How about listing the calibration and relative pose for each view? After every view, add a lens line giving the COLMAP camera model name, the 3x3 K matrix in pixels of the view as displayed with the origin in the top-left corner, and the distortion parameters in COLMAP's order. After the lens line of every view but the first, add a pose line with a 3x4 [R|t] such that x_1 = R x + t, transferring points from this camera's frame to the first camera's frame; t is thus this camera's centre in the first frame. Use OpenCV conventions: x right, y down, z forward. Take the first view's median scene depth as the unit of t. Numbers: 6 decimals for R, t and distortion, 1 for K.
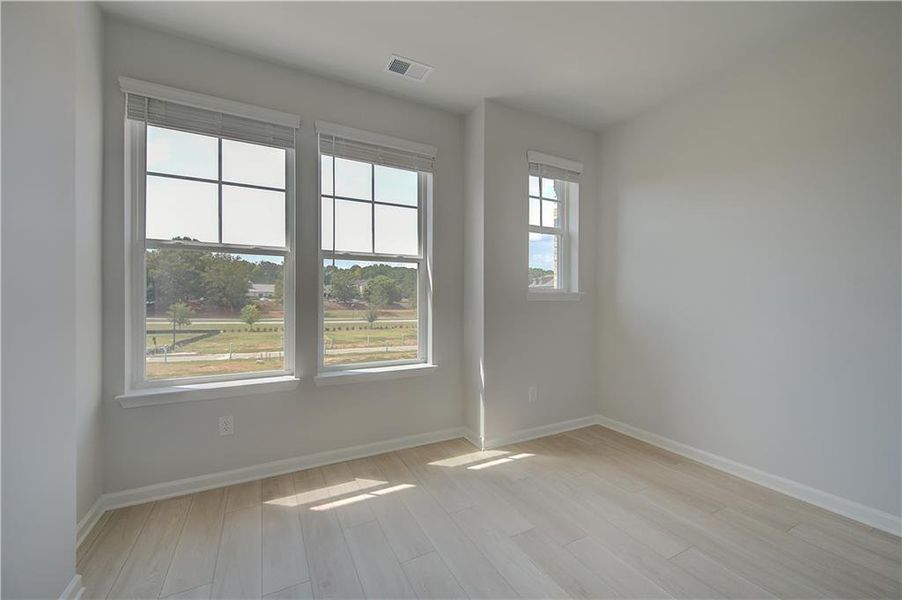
lens RADIAL K [[363.9, 0, 451.0], [0, 363.9, 300.0], [0, 0, 1]] dist [-0.000307, 0.000035]
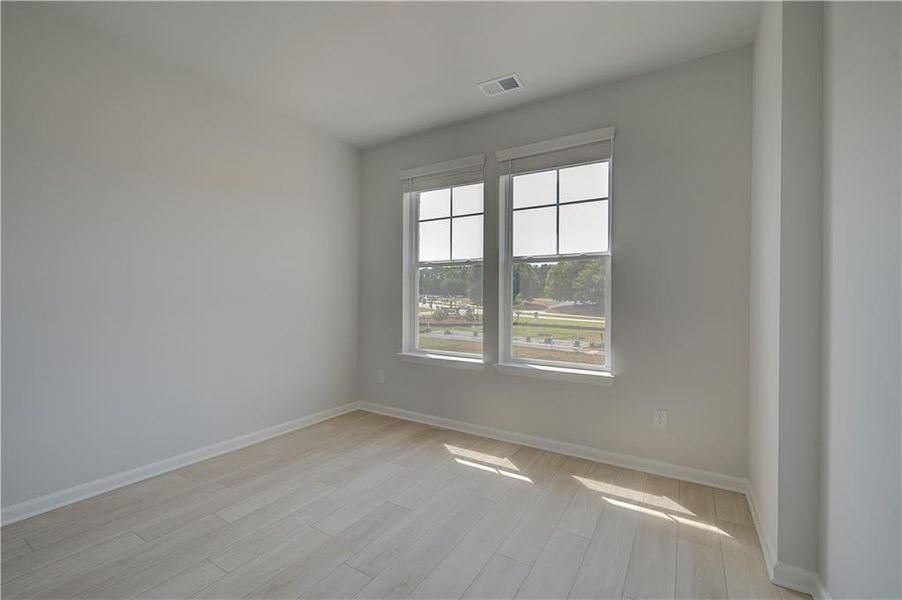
lens RADIAL K [[360.3, 0, 486.3], [0, 360.3, 303.9], [0, 0, 1]] dist [-0.027561, 0.000015]
pose [[0.553646, 0.014777, -0.832621, 0.552954], [-0.010857, 0.999886, 0.010526, 0.001023], [0.832681, 0.003213, 0.553743, 0.291798]]
